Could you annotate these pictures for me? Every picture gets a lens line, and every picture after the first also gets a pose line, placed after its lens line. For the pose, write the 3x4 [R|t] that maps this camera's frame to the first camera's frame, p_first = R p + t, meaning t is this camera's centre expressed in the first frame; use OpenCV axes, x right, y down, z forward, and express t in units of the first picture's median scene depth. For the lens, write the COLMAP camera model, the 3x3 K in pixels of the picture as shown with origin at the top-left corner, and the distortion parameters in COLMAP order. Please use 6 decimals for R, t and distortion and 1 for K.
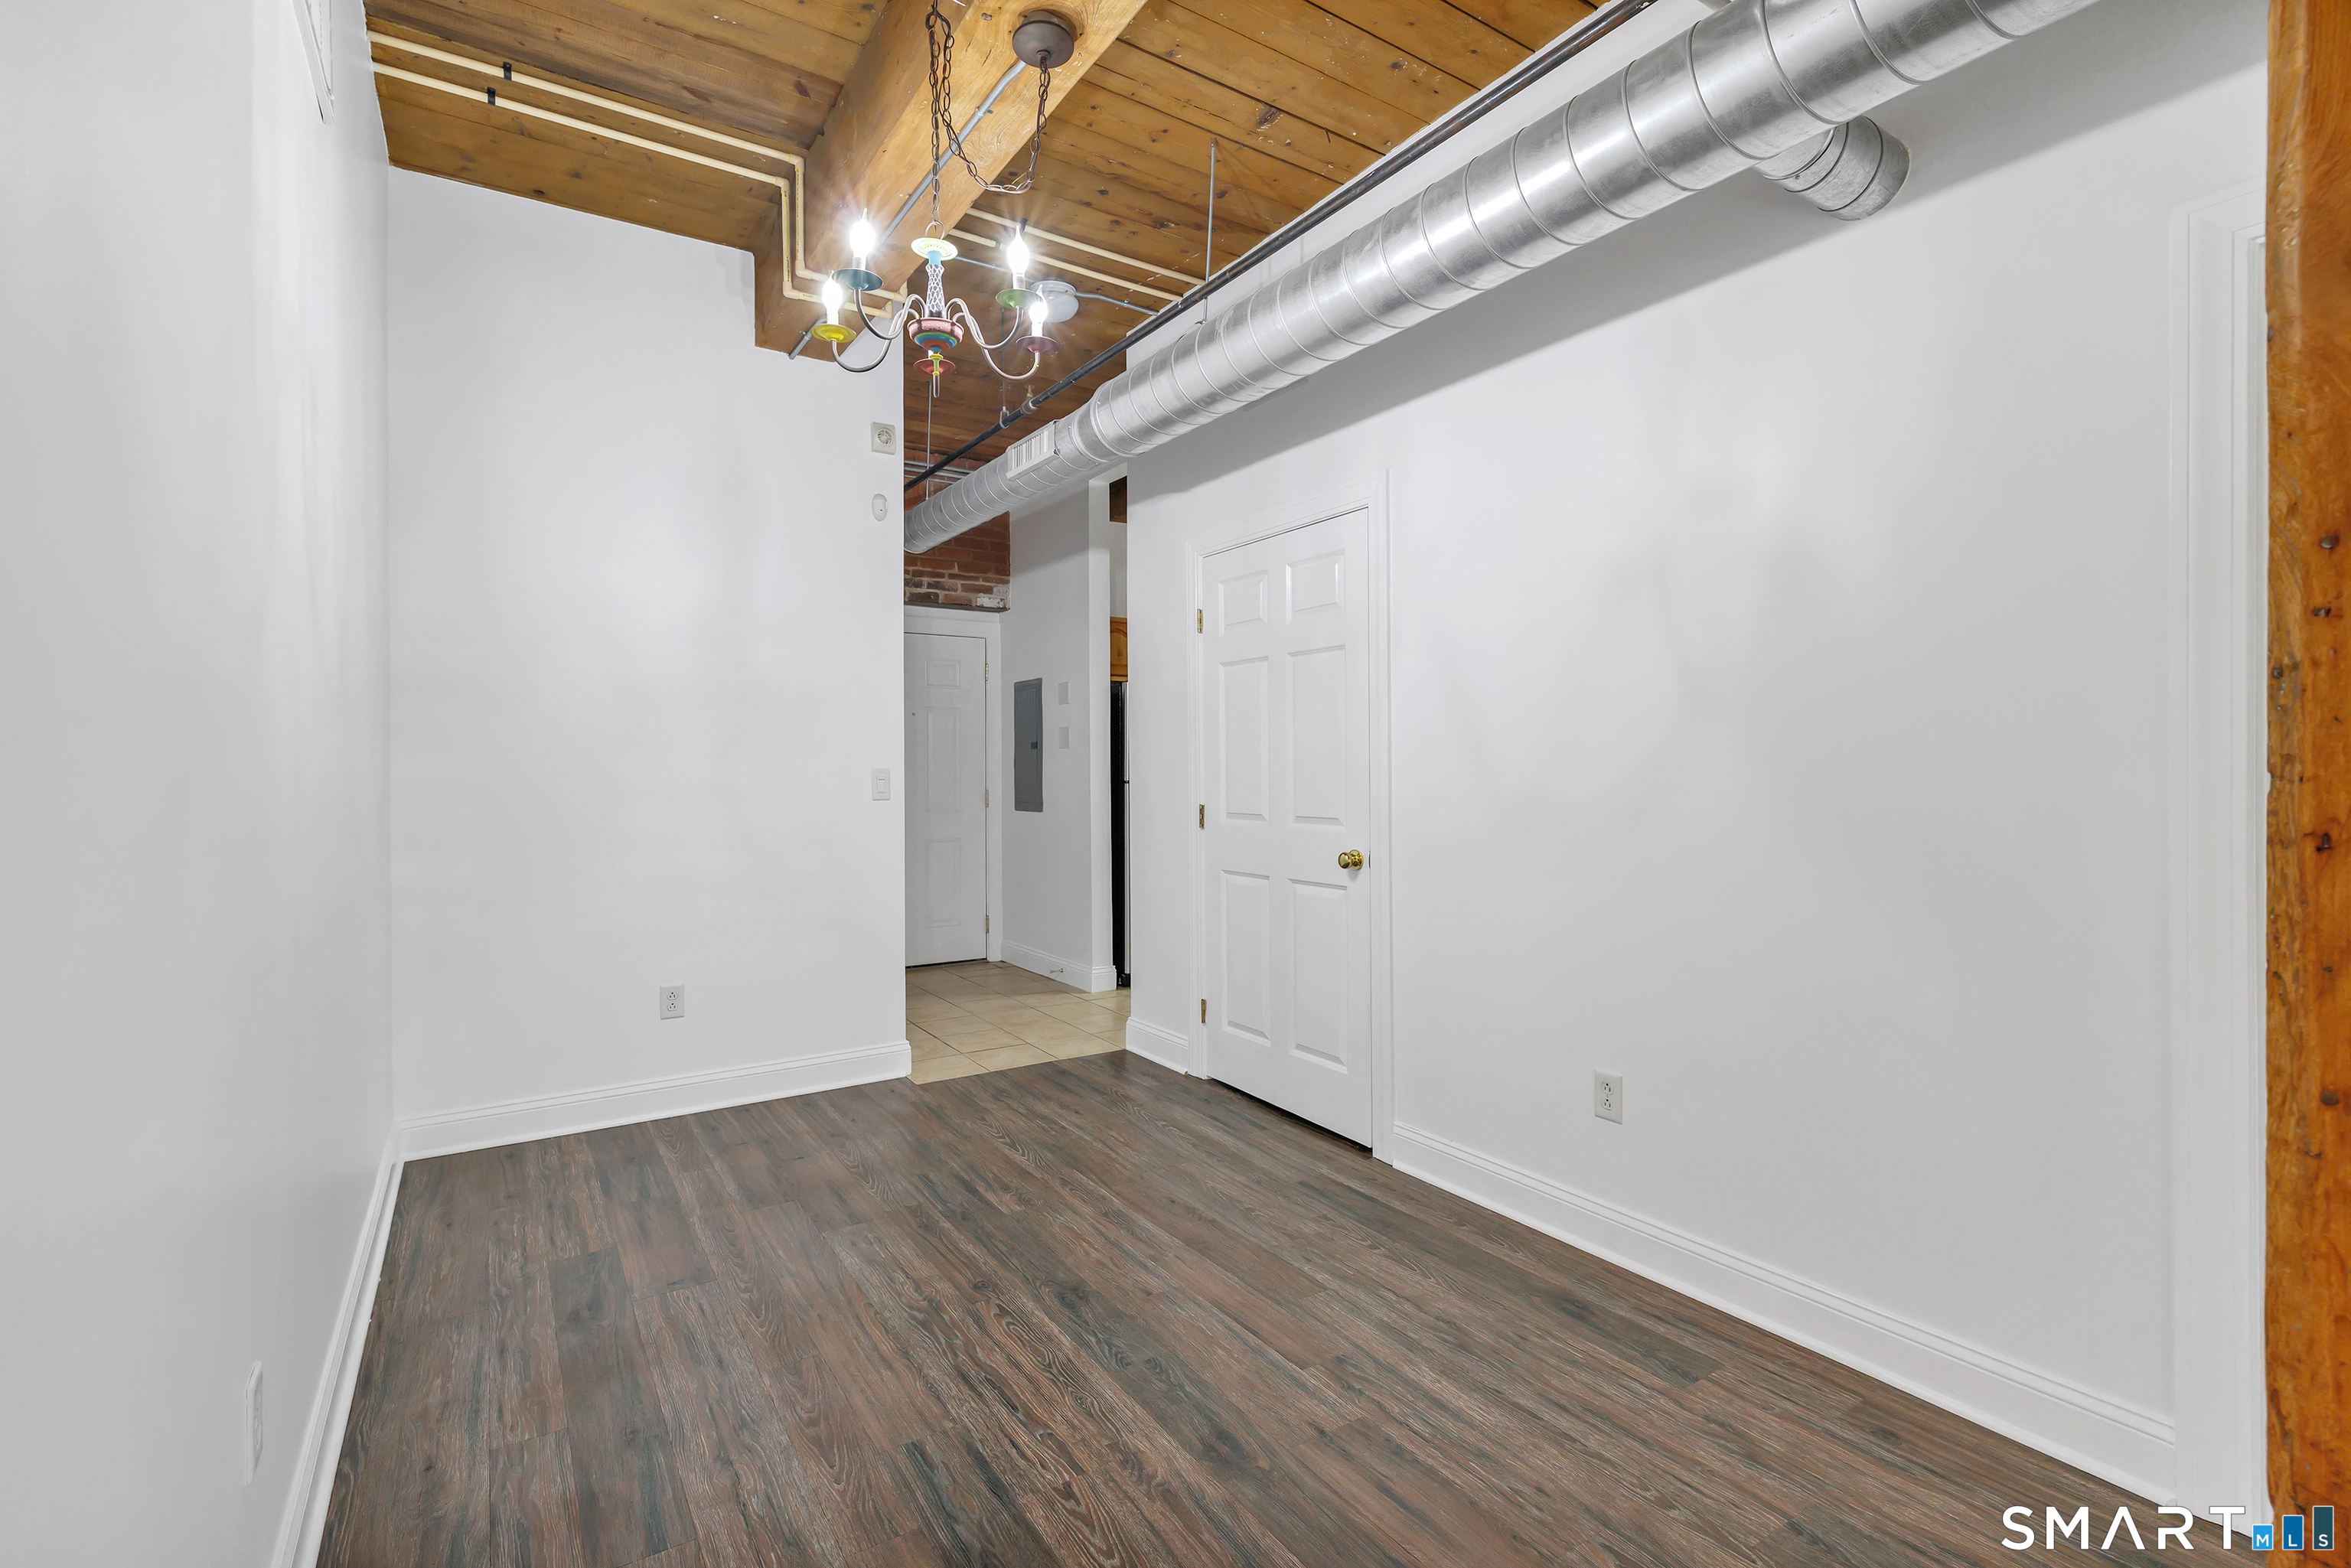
lens RADIAL K [[1061.4, 0, 1170.4], [0, 1061.4, 763.3], [0, 0, 1]] dist [0.001149, 0.000963]
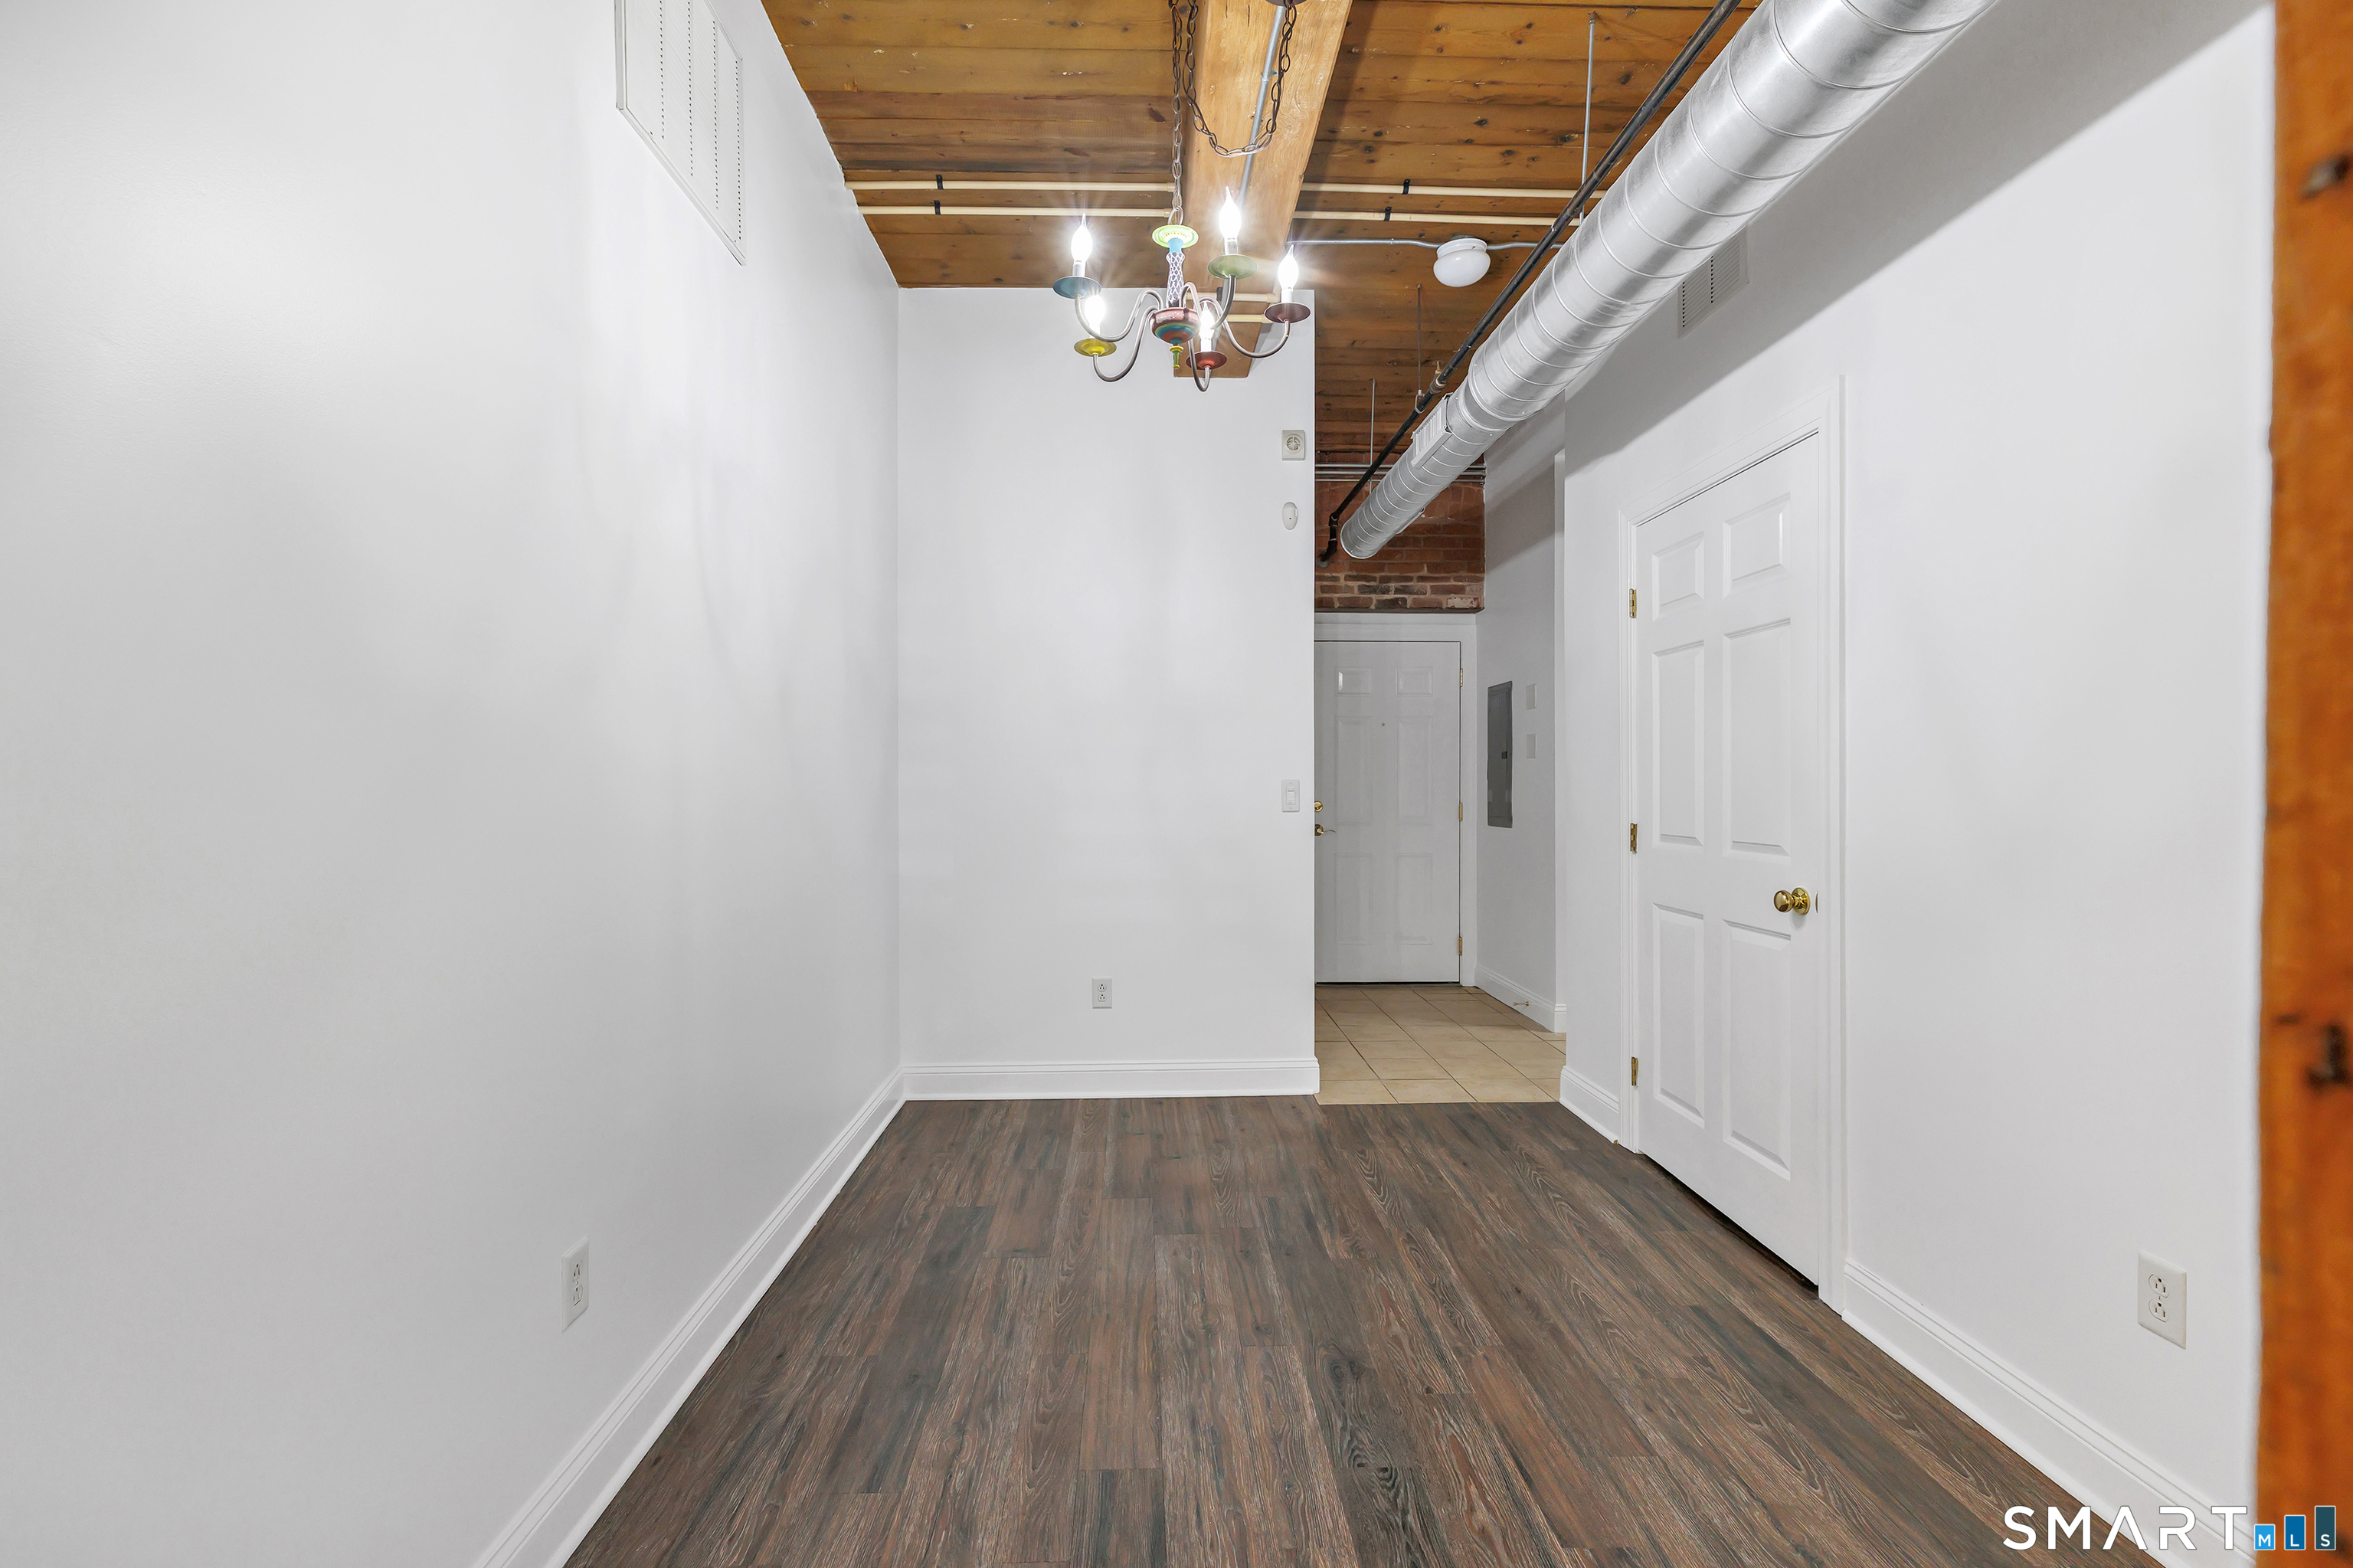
lens RADIAL K [[1062.4, 0, 1163.0], [0, 1062.4, 783.5], [0, 0, 1]] dist [0.001149, 0.000963]
pose [[0.853950, 0.002582, -0.520349, 0.181298], [0.001649, 0.999969, 0.007668, 0.000448], [0.520353, -0.007406, 0.853919, 0.117142]]
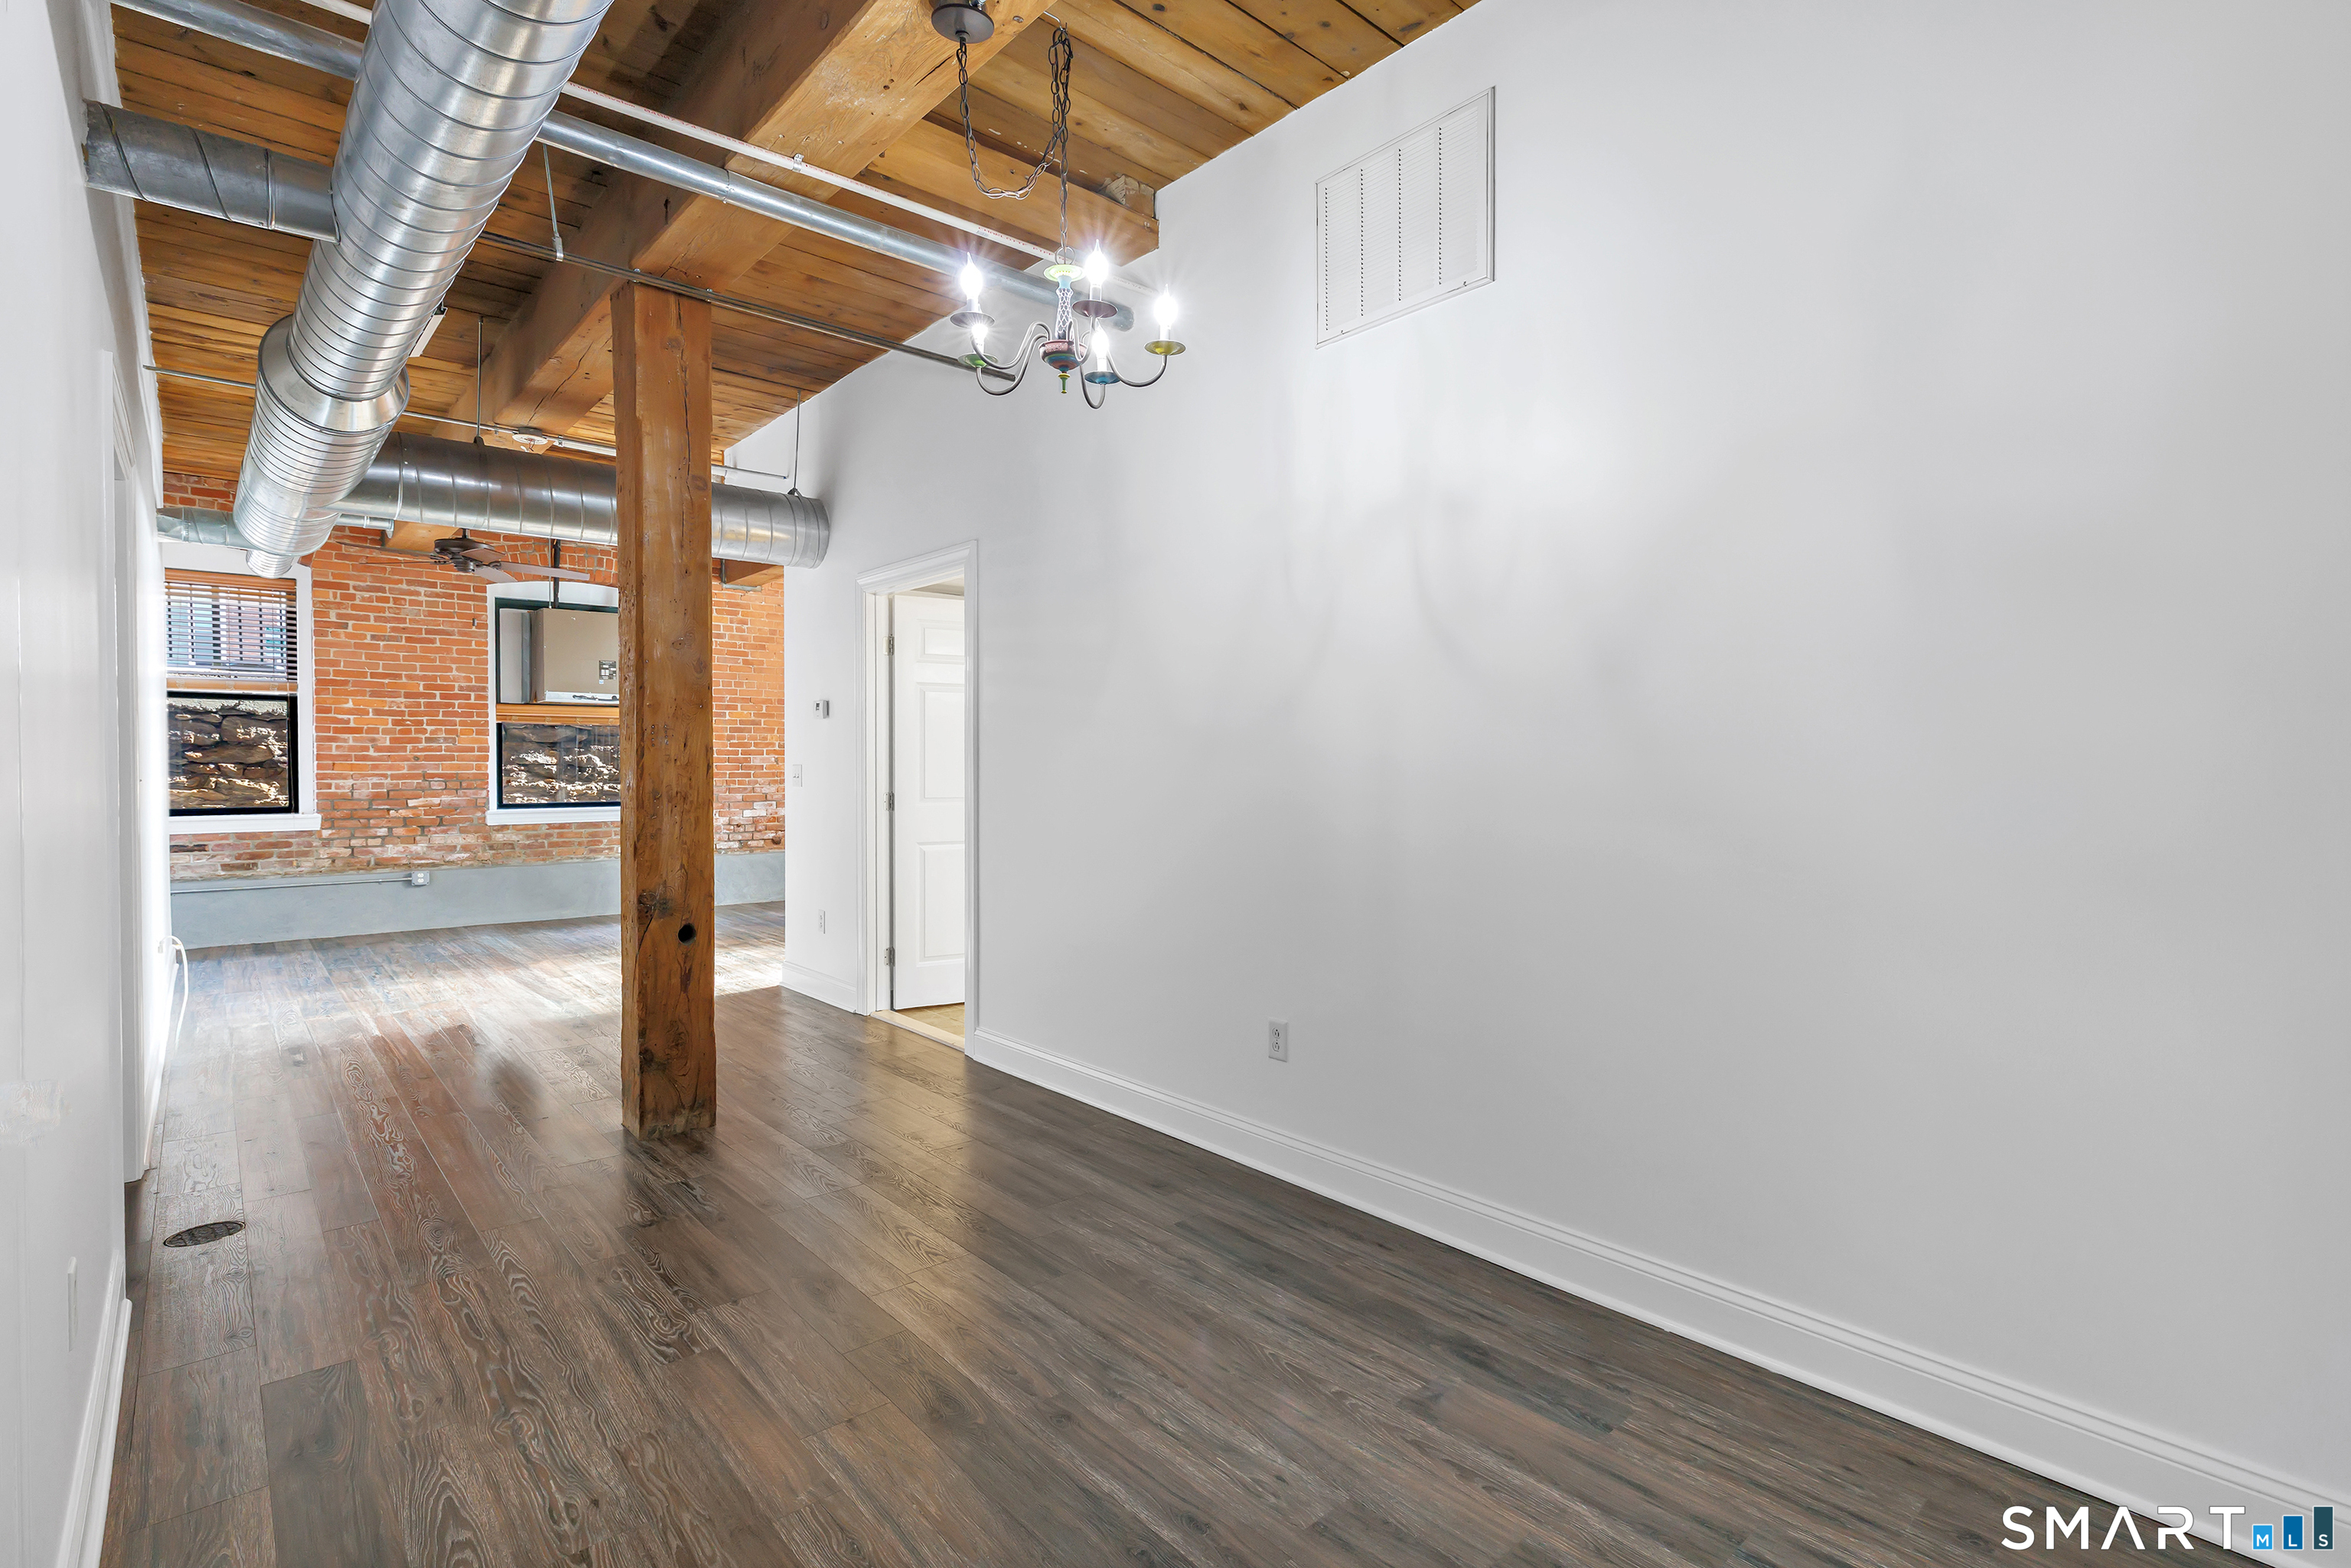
lens RADIAL K [[1090.1, 0, 1189.7], [0, 1090.1, 773.1], [0, 0, 1]] dist [0.003836, 0.002050]
pose [[-0.987136, 0.010460, -0.159541, -0.114812], [0.009428, 0.999929, 0.007223, 0.001201], [0.159605, 0.005626, -0.987165, 1.412338]]
